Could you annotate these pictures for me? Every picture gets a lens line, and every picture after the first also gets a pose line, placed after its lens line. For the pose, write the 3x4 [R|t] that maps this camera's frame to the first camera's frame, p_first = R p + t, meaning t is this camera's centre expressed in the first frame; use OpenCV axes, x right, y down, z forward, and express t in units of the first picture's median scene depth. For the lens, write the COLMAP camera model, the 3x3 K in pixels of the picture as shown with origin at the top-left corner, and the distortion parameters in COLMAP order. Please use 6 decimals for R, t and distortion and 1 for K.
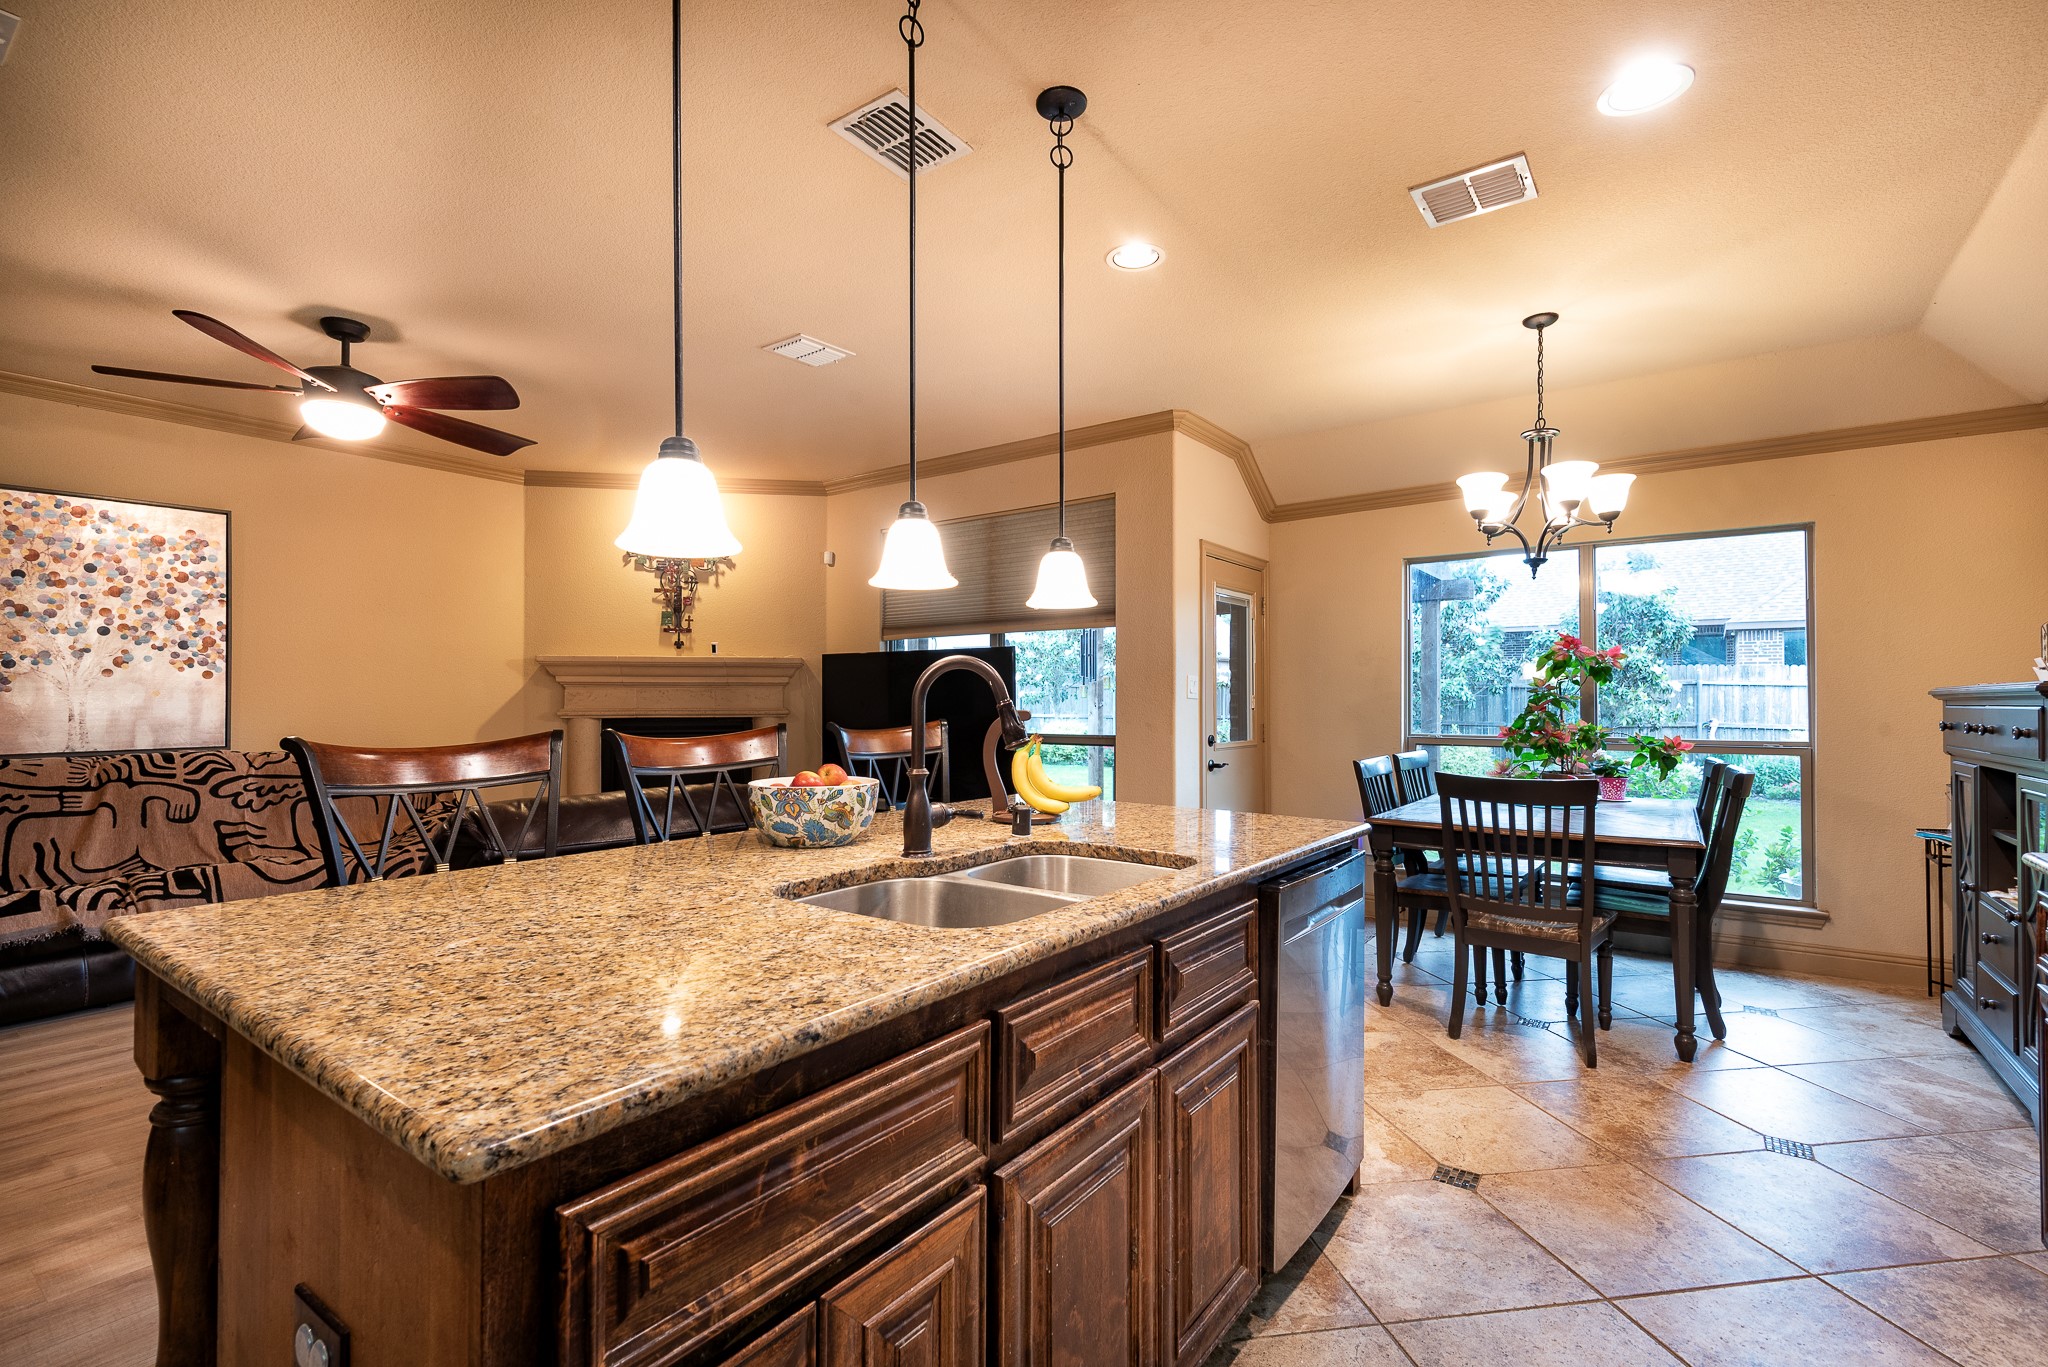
lens RADIAL K [[925.7, 0, 1022.3], [0, 925.7, 683.8], [0, 0, 1]] dist [0.030372, -0.015757]
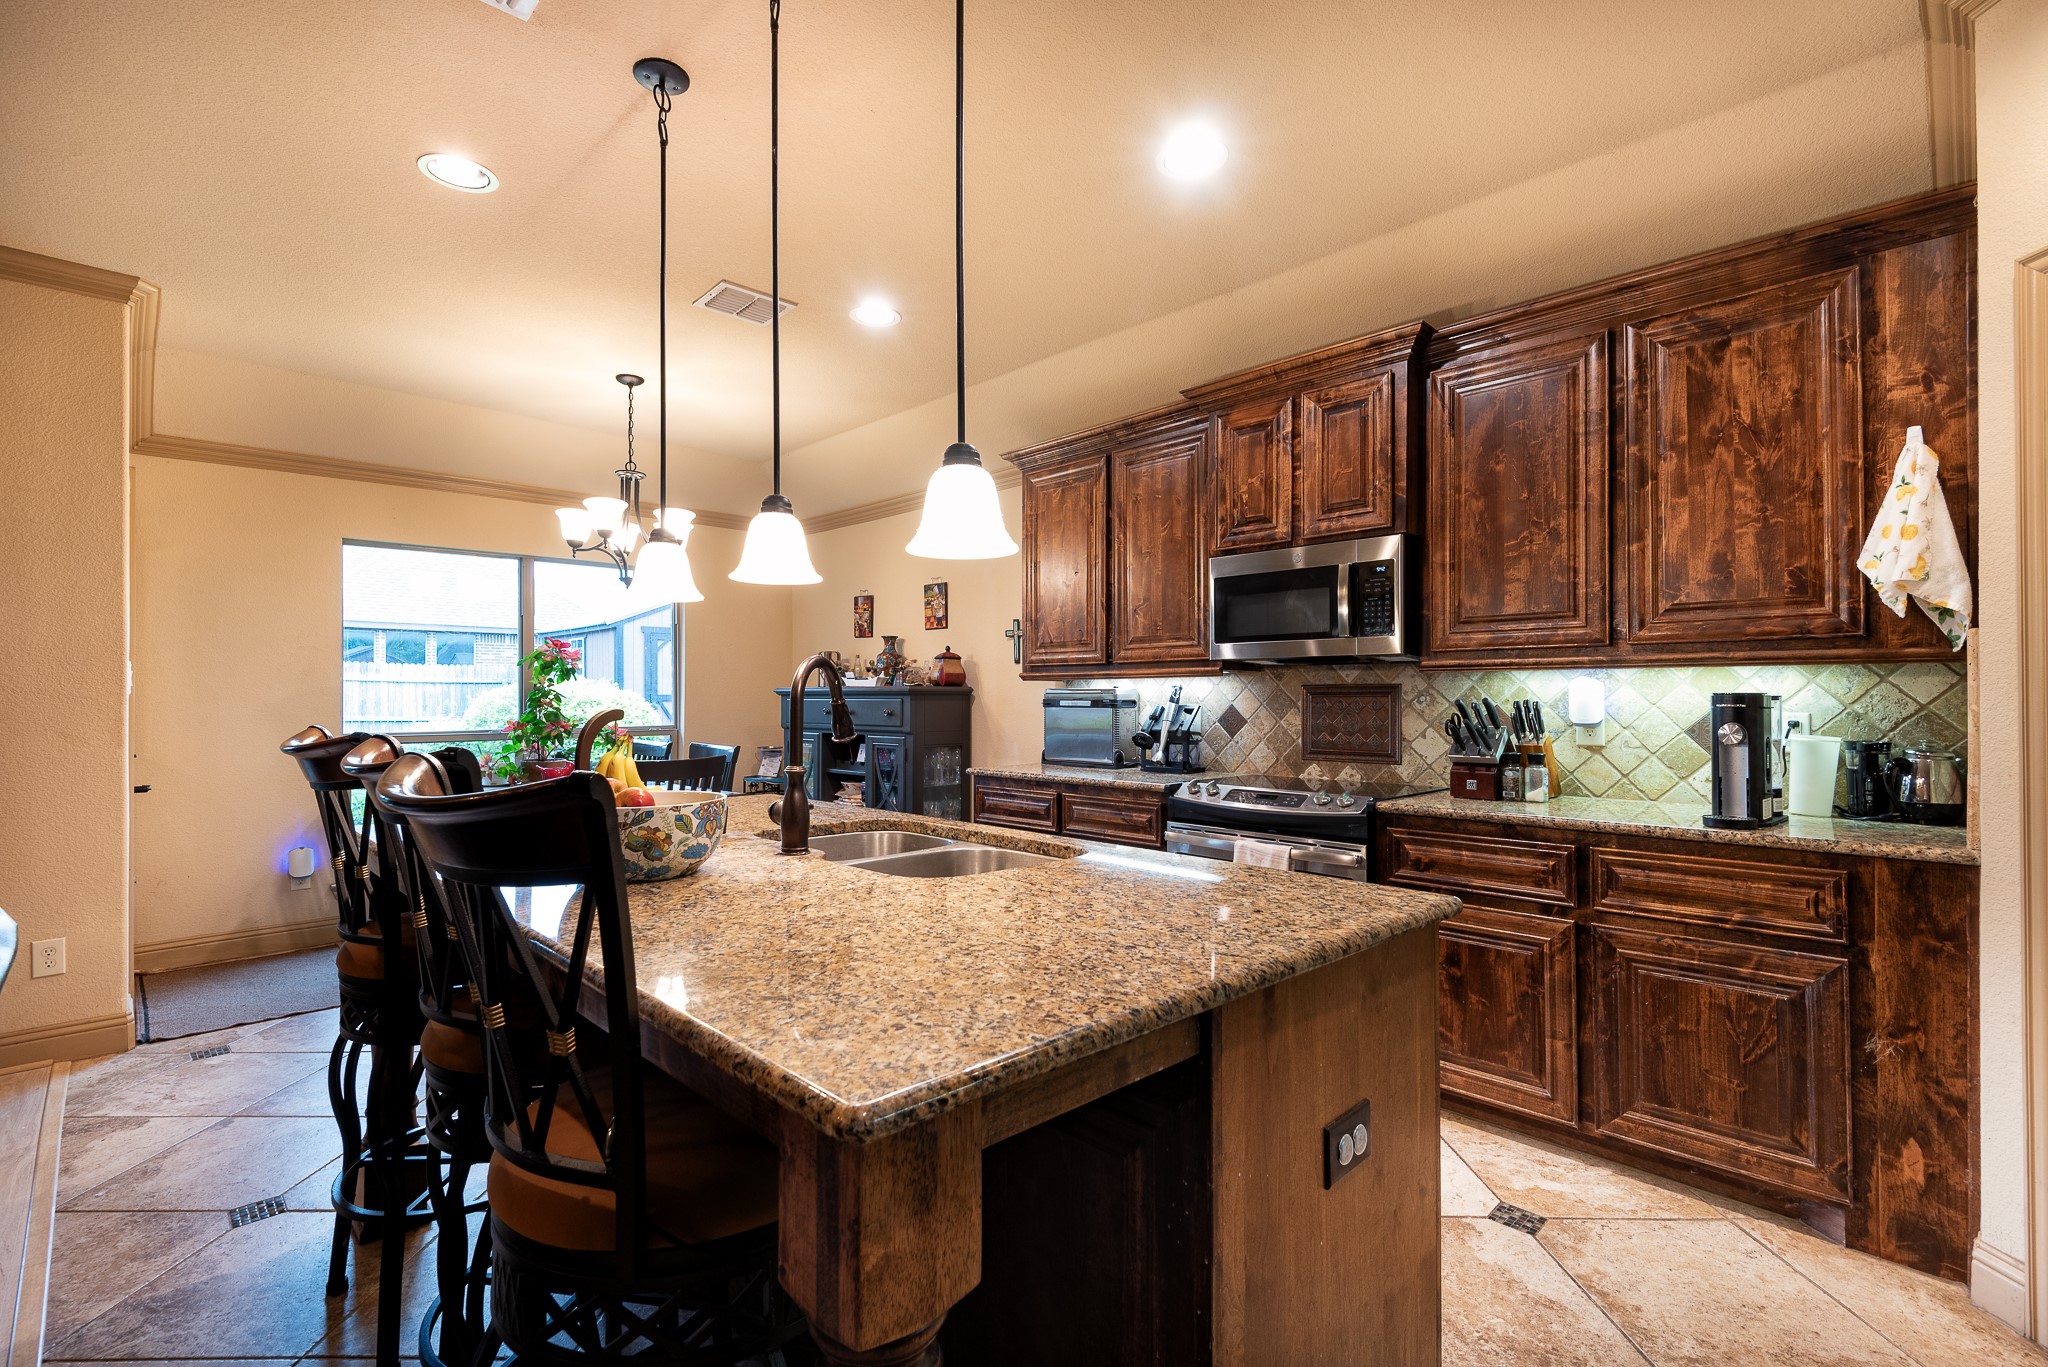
lens RADIAL K [[925.7, 0, 1013.4], [0, 925.7, 688.9], [0, 0, 1]] dist [0.030372, -0.015757]
pose [[0.175657, 0.008260, 0.984417, -0.422690], [-0.017789, 0.999828, -0.005216, 0.004987], [-0.984291, -0.016595, 0.175774, 0.232559]]
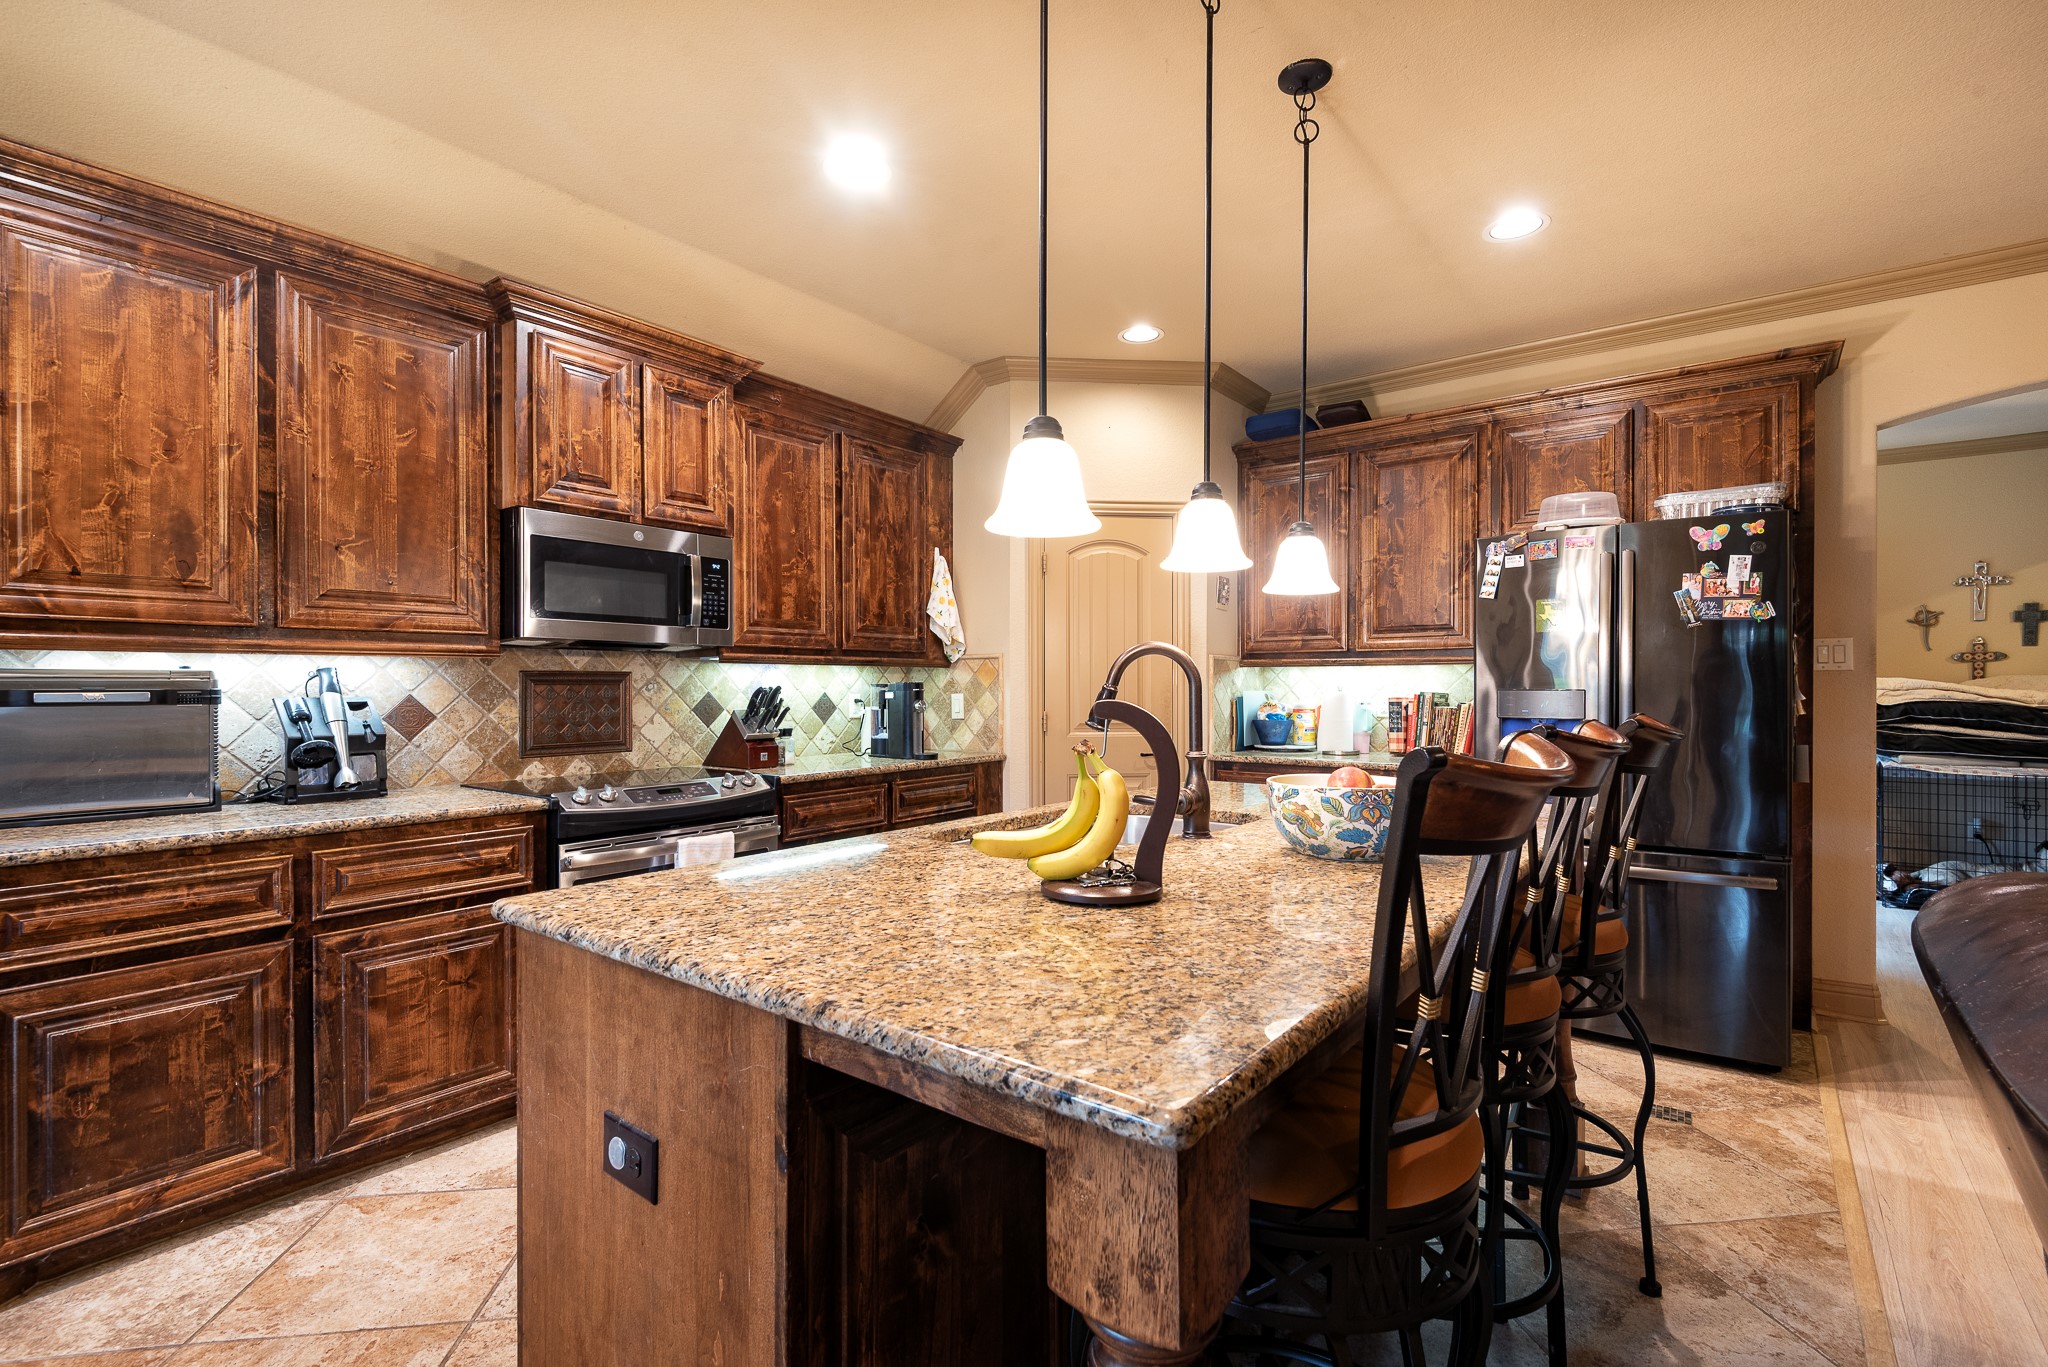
lens RADIAL K [[925.7, 0, 1023.1], [0, 925.7, 691.6], [0, 0, 1]] dist [0.030372, -0.015757]
pose [[-0.999513, -0.001339, 0.031173, 0.018458], [-0.001666, 0.999944, -0.010484, 0.015070], [-0.031157, -0.010531, -0.999459, 0.803033]]
